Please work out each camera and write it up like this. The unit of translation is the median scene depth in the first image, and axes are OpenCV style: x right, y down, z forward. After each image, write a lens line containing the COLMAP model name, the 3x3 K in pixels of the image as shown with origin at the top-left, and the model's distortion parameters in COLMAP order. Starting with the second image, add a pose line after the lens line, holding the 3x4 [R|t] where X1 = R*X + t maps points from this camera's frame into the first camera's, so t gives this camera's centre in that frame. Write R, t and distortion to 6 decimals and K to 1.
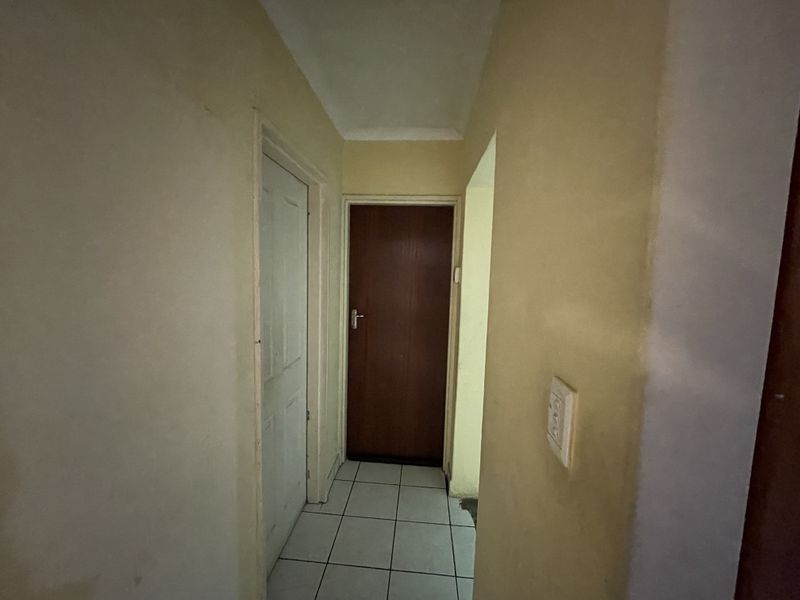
lens RADIAL K [[325.5, 0, 398.9], [0, 325.5, 297.8], [0, 0, 1]] dist [-0.003835, -0.000064]
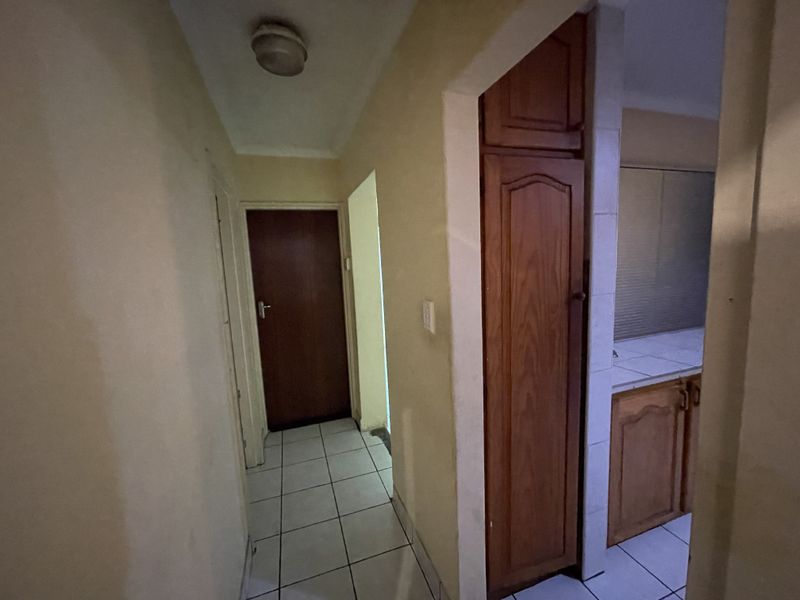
lens RADIAL K [[325.5, 0, 398.2], [0, 325.5, 300.9], [0, 0, 1]] dist [-0.003835, -0.000064]
pose [[0.916528, -0.120315, 0.381445, -0.144080], [0.107962, 0.992703, 0.053707, 0.026387], [-0.385123, -0.008042, 0.922830, -0.266609]]
